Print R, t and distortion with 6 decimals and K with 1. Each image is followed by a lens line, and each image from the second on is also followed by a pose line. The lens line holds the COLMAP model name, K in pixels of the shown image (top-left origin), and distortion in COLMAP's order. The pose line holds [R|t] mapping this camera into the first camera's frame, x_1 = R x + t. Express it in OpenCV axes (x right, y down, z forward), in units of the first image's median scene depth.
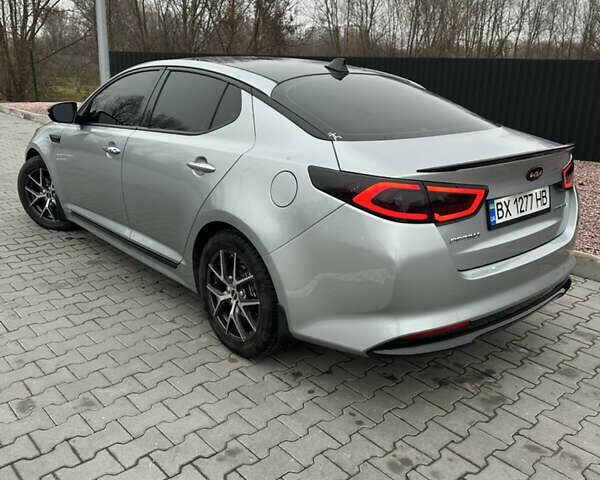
lens RADIAL K [[550.6, 0, 300.0], [0, 550.6, 240.0], [0, 0, 1]] dist [0.170844, -0.311604]
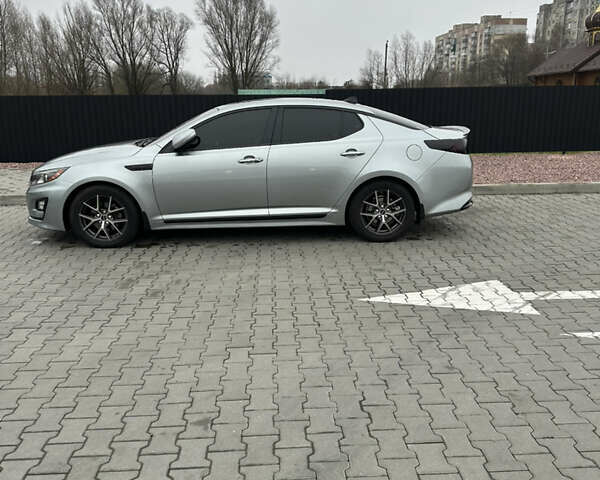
lens RADIAL K [[550.6, 0, 300.0], [0, 550.6, 240.0], [0, 0, 1]] dist [0.170844, -0.311604]
pose [[0.629184, -0.226369, 0.743562, -1.881616], [0.253297, 0.964142, 0.079188, -0.042127], [-0.734825, 0.138518, 0.663962, -0.097567]]
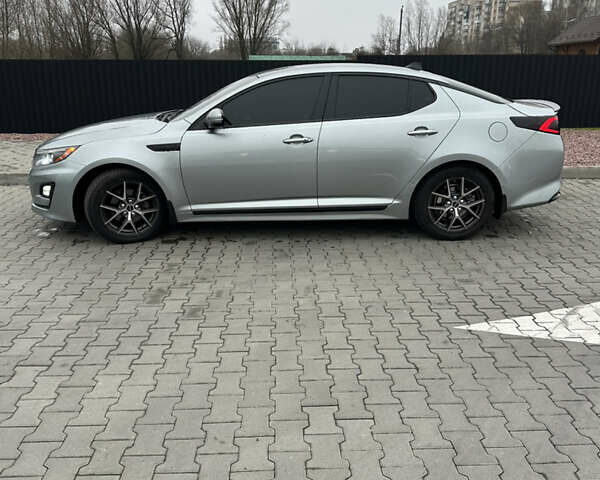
lens RADIAL K [[550.6, 0, 300.0], [0, 550.6, 240.0], [0, 0, 1]] dist [0.170844, -0.311604]
pose [[0.637374, -0.258018, 0.726072, -1.720121], [0.242641, 0.961542, 0.128695, -0.132737], [-0.731354, 0.094148, 0.675468, 0.227519]]
